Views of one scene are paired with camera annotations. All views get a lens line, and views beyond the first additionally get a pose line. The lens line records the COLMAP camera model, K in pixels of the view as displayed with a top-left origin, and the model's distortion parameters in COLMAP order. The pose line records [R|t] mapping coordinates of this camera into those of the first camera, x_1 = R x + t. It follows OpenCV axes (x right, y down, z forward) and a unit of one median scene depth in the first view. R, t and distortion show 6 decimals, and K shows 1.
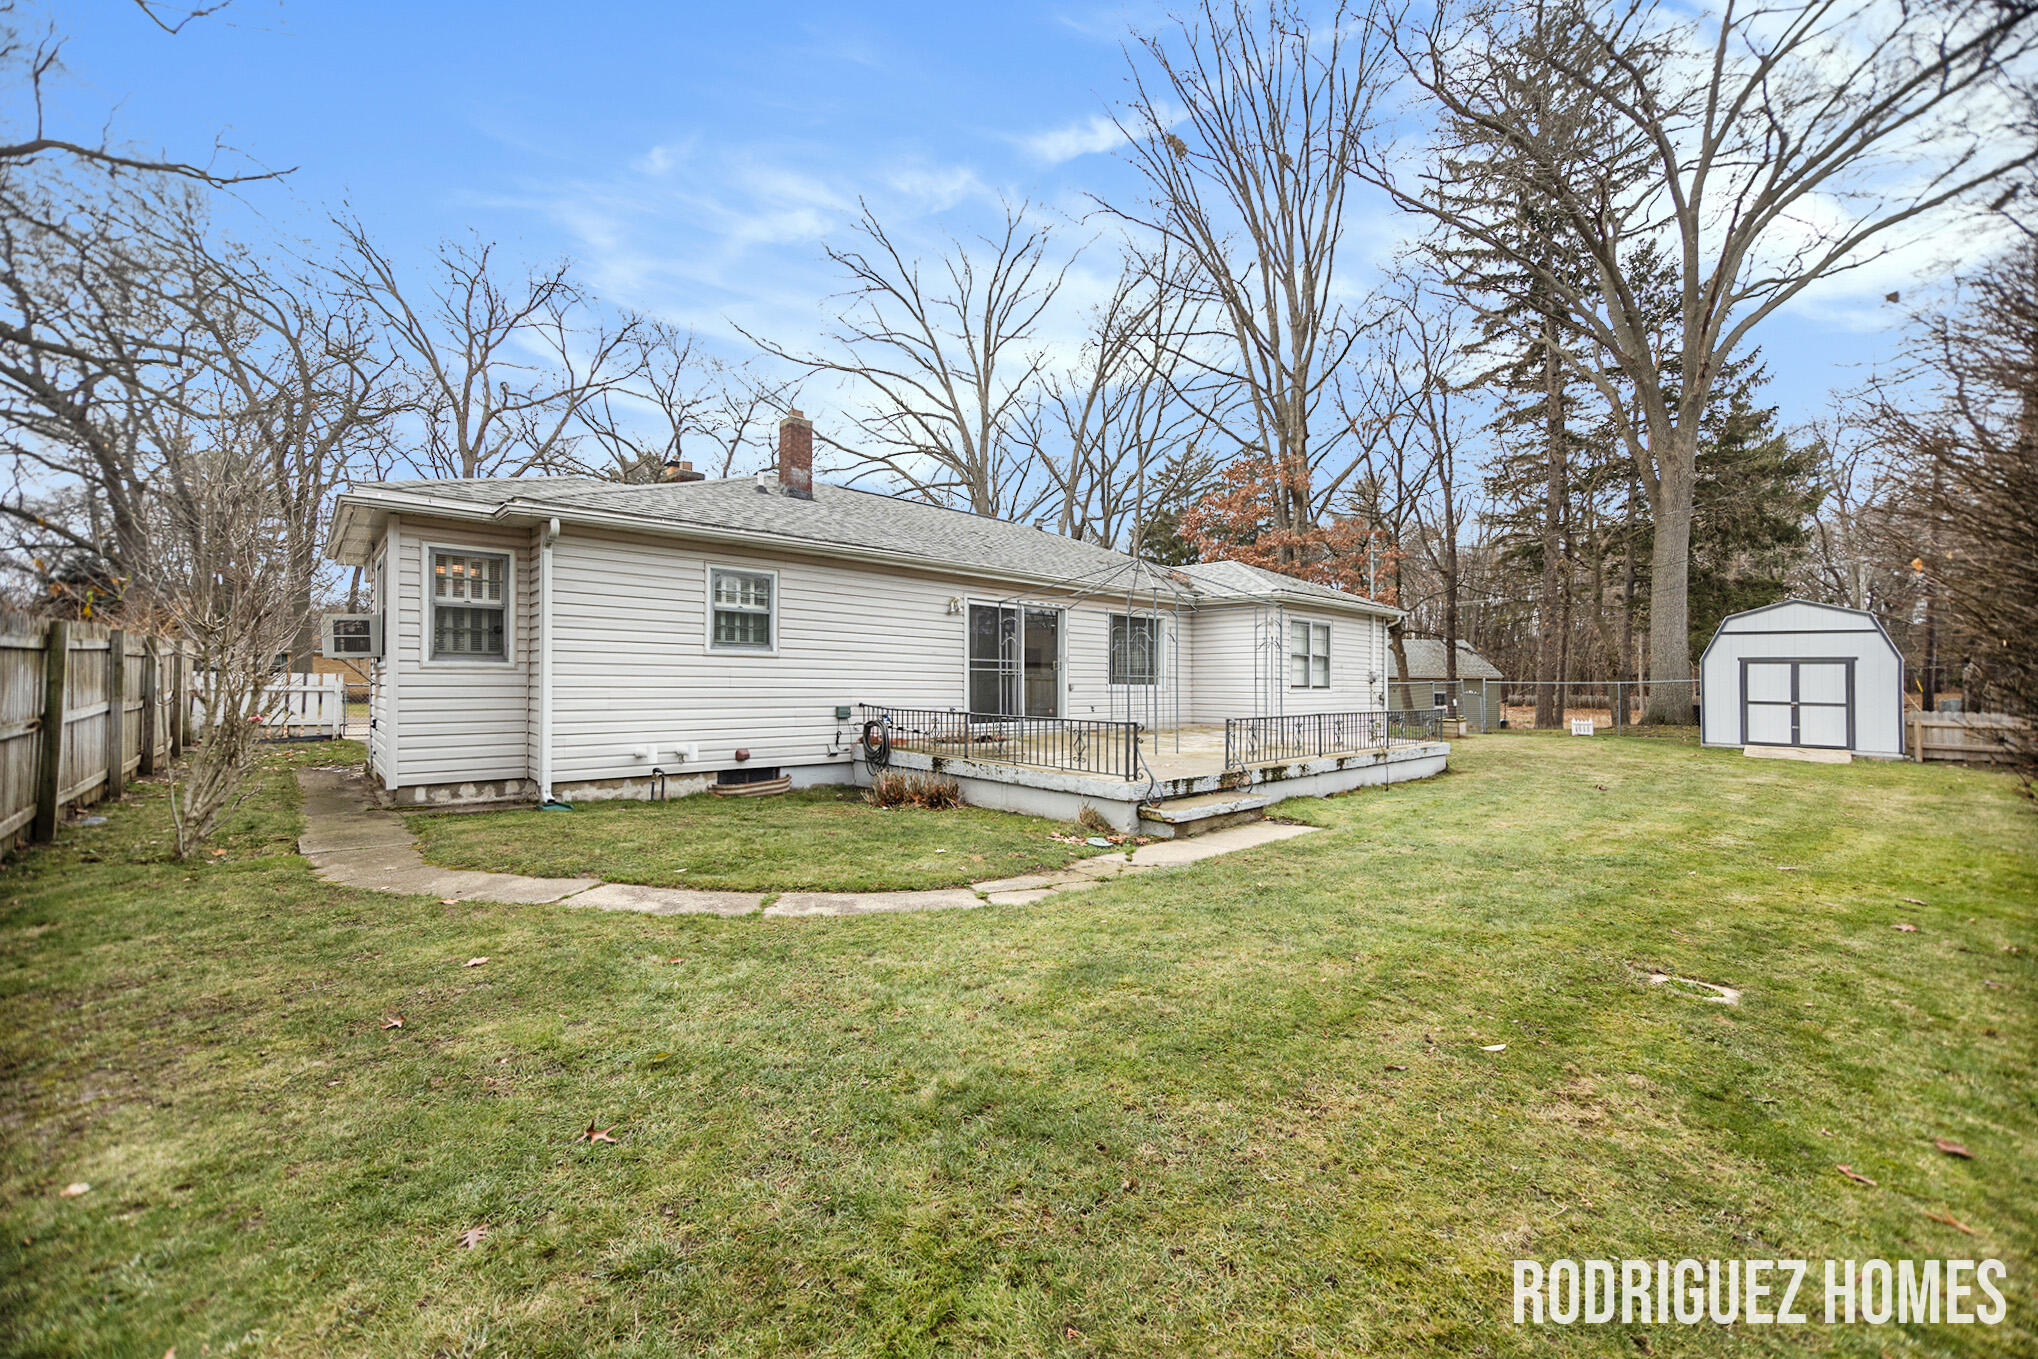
lens RADIAL K [[733.1, 0, 1029.5], [0, 733.1, 677.7], [0, 0, 1]] dist [0.028197, 0.000069]
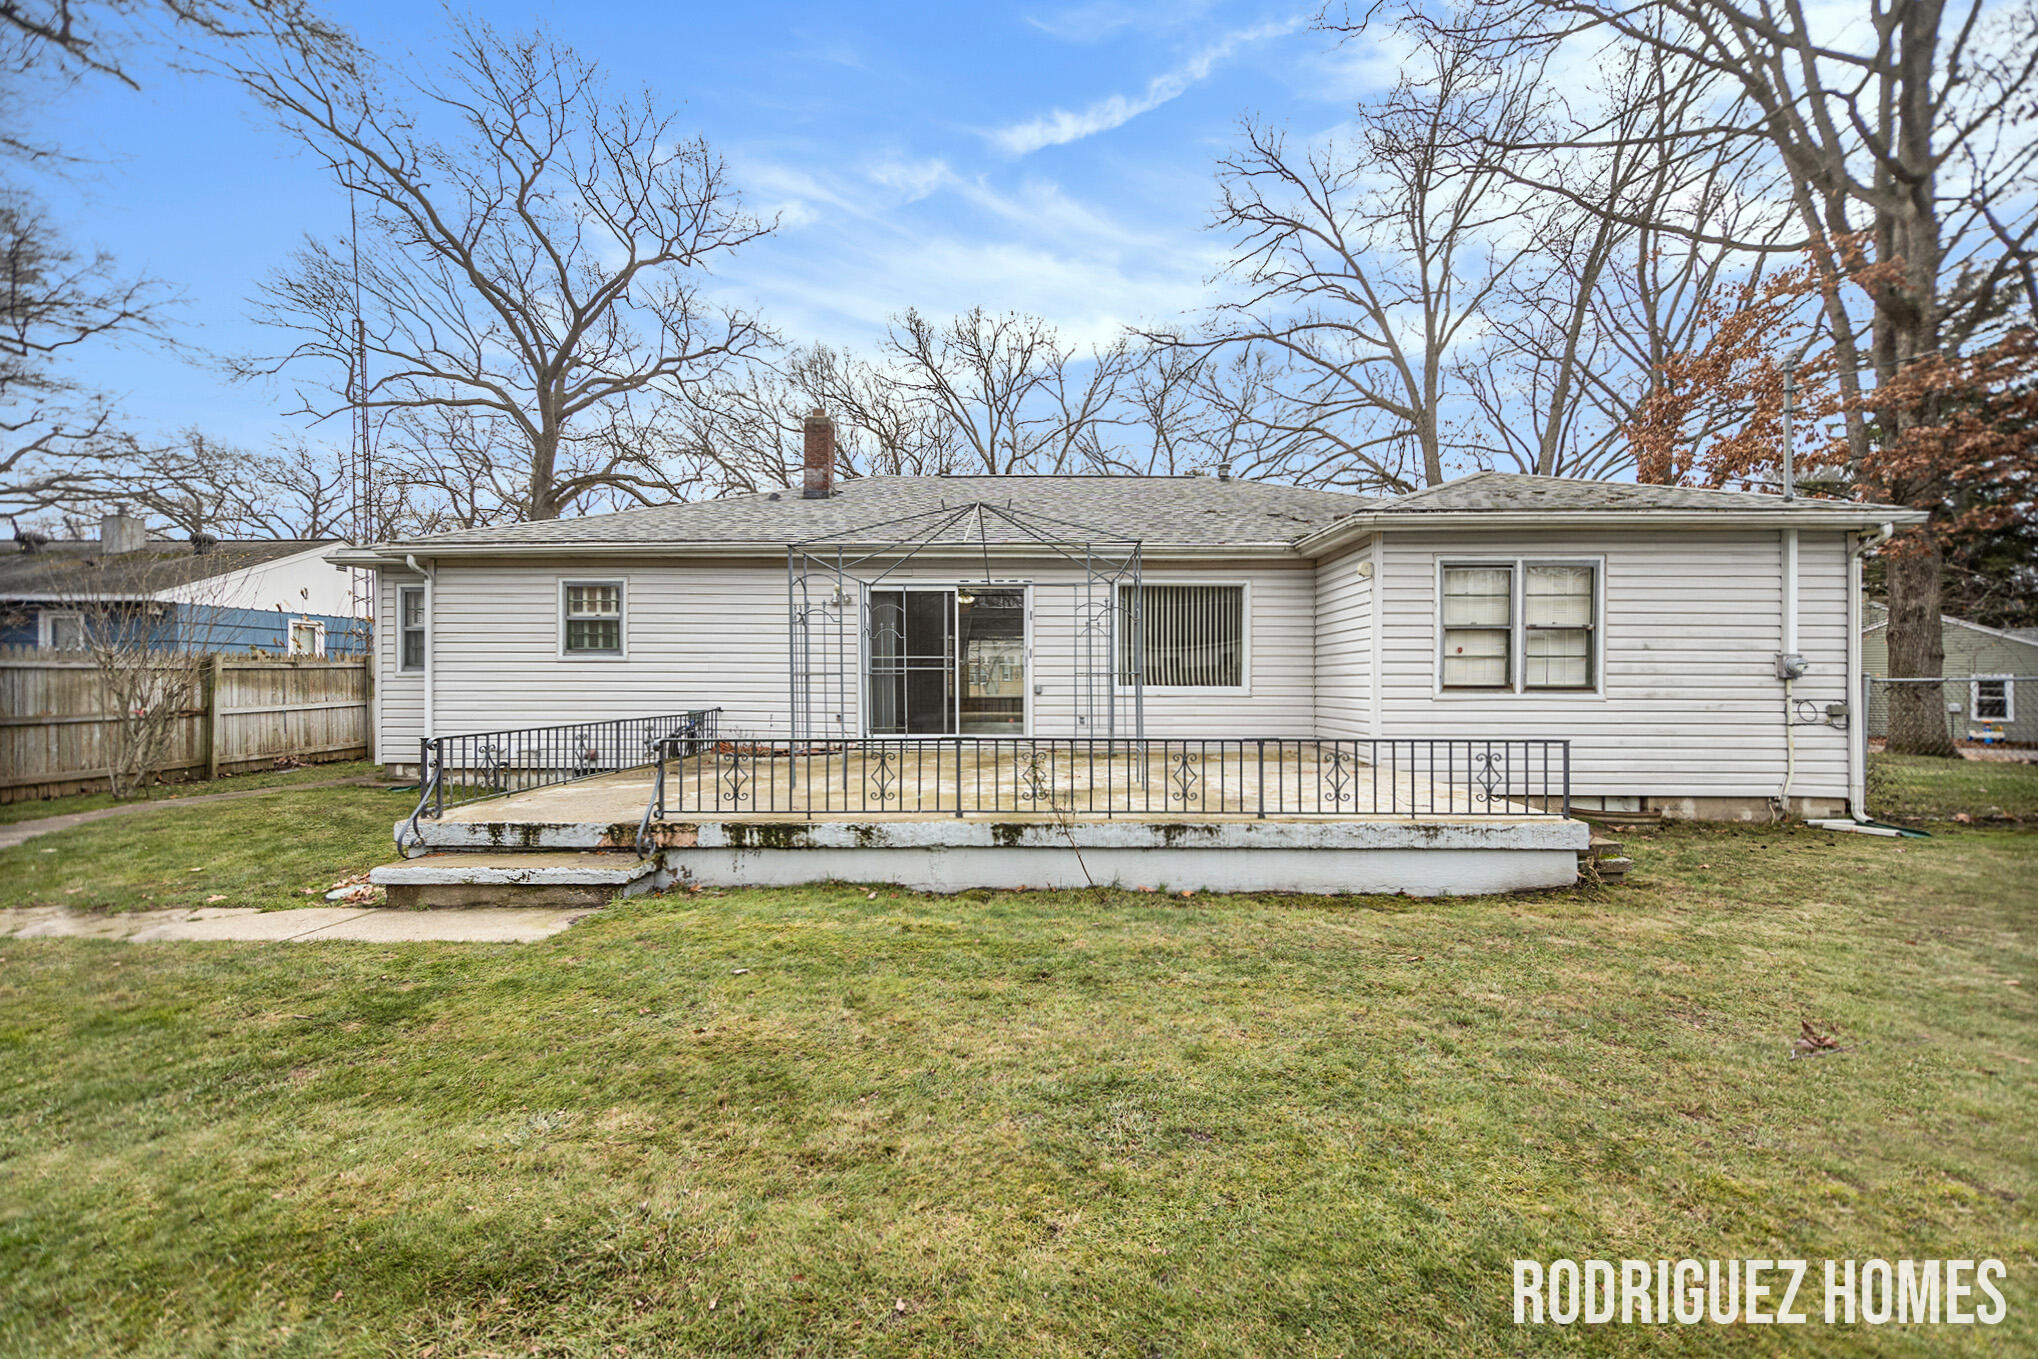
lens RADIAL K [[758.3, 0, 1016.1], [0, 758.3, 688.1], [0, 0, 1]] dist [0.001161, 0.000048]
pose [[0.737957, -0.006028, -0.674821, 0.736547], [0.010239, 0.999945, 0.002265, 0.011391], [0.674770, -0.008581, 0.737978, 0.573342]]
